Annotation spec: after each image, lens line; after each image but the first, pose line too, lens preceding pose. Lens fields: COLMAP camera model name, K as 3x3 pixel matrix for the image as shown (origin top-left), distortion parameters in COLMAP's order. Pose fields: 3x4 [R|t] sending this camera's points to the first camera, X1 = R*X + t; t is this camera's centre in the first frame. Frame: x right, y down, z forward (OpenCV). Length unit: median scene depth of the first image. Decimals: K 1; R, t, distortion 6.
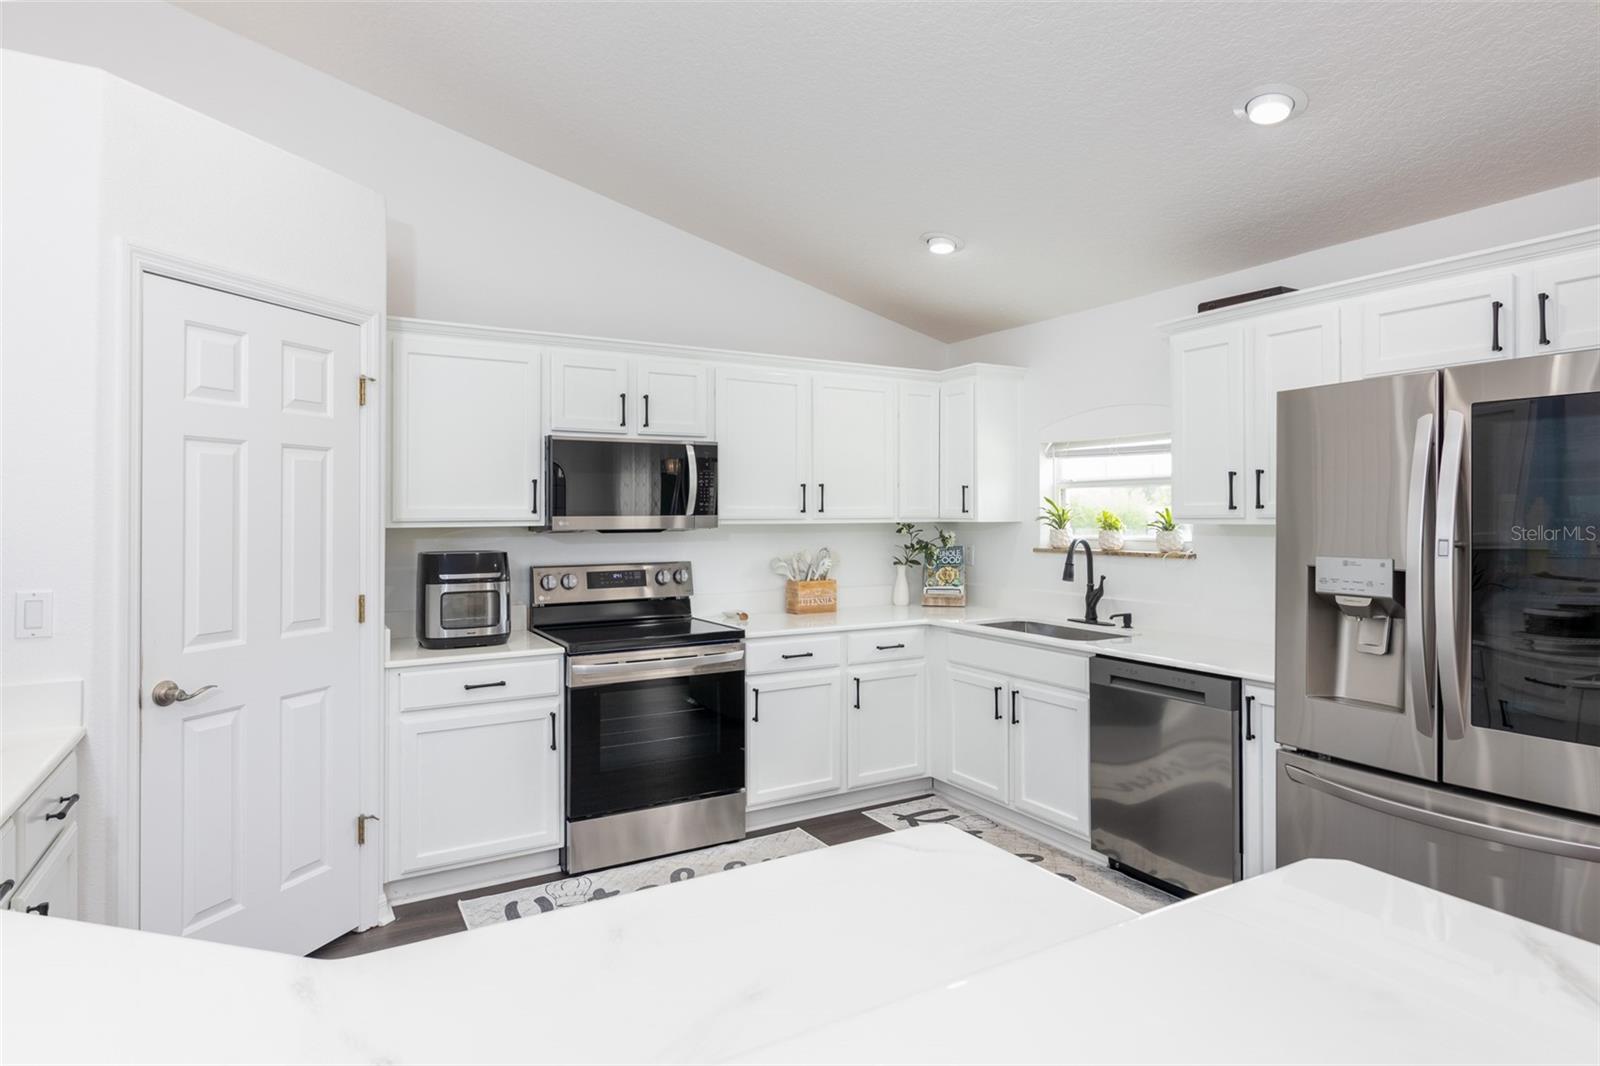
lens RADIAL K [[877.2, 0, 800.9], [0, 877.2, 507.6], [0, 0, 1]] dist [-0.003086, -0.000463]
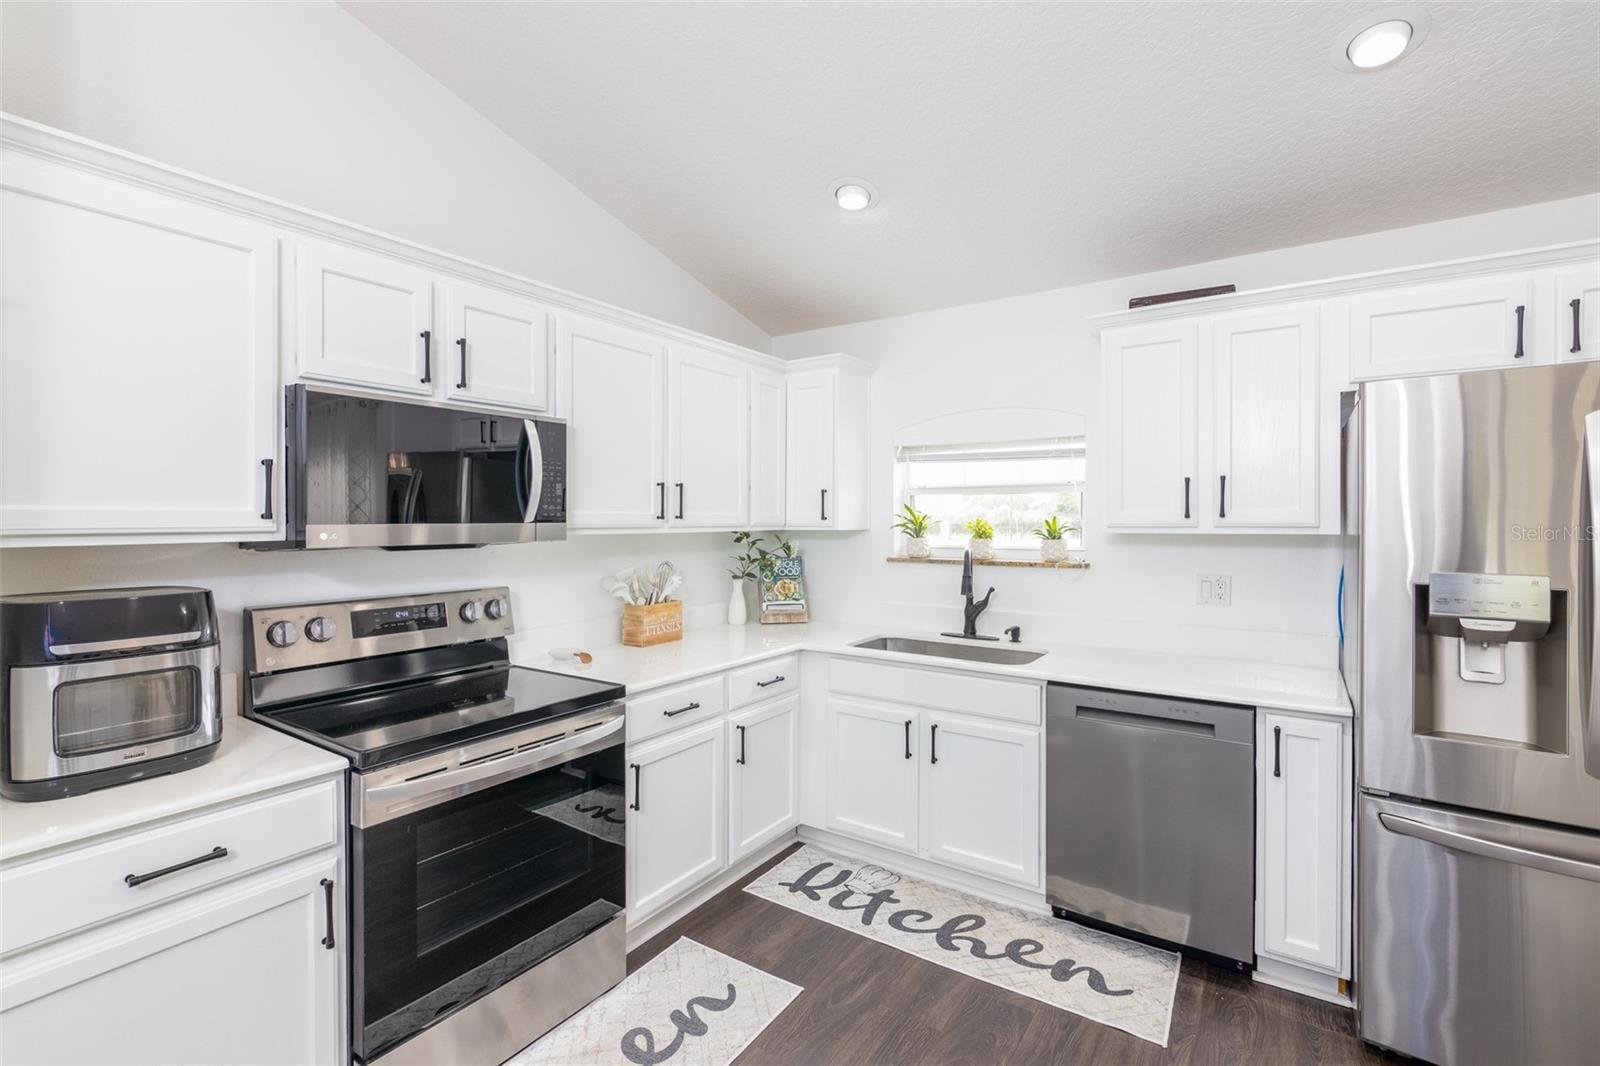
lens RADIAL K [[719.9, 0, 793.7], [0, 719.9, 524.9], [0, 0, 1]] dist [-0.002193, -0.000214]
pose [[0.904107, 0.000364, 0.427306, -0.176547], [-0.006330, 0.999901, 0.012540, 0.002108], [-0.427259, -0.014042, 0.904020, 0.393492]]
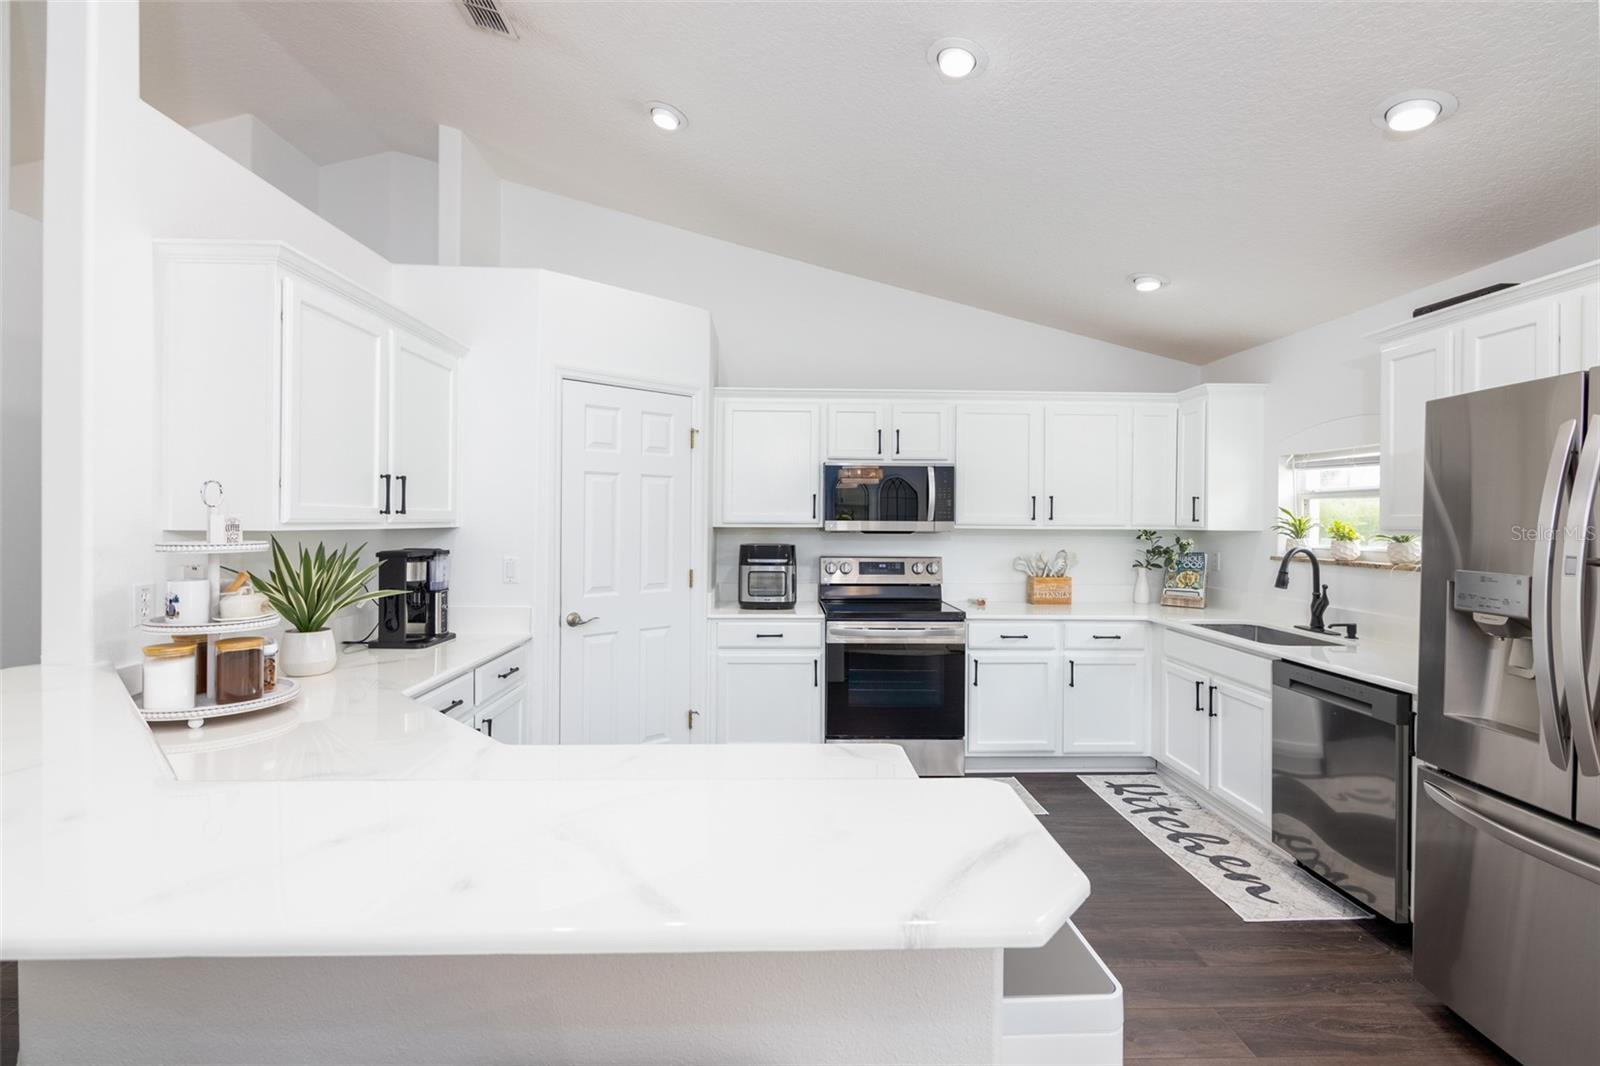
lens RADIAL K [[724.0, 0, 797.6], [0, 724.0, 516.0], [0, 0, 1]] dist [-0.002060, -0.000500]
pose [[0.878603, 0.008358, -0.477480, 0.206361], [-0.006870, 0.999965, 0.004862, -0.002426], [0.477504, -0.000992, 0.878629, -0.031217]]
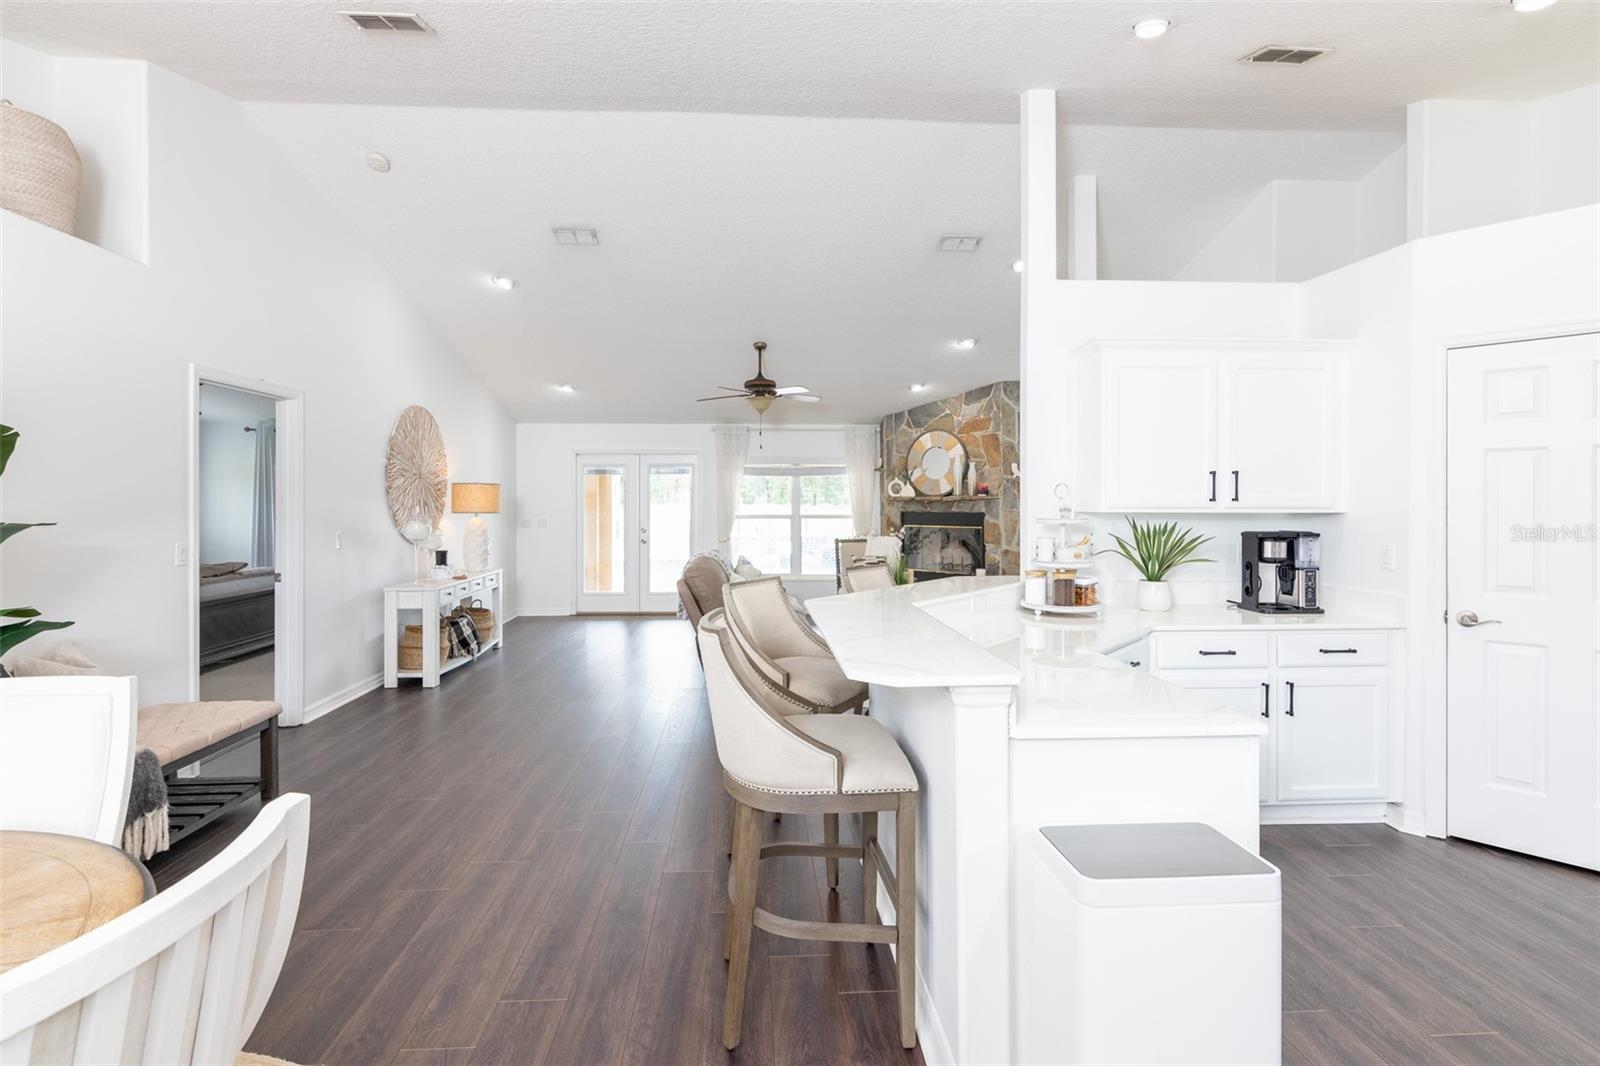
lens RADIAL K [[749.2, 0, 786.6], [0, 749.2, 503.2], [0, 0, 1]] dist [-0.000020, 0.000398]
pose [[-0.455259, 0.004270, -0.890349, 0.580335], [0.008624, 0.999963, 0.000386, -0.000985], [0.890317, -0.007502, -0.455279, 0.313846]]
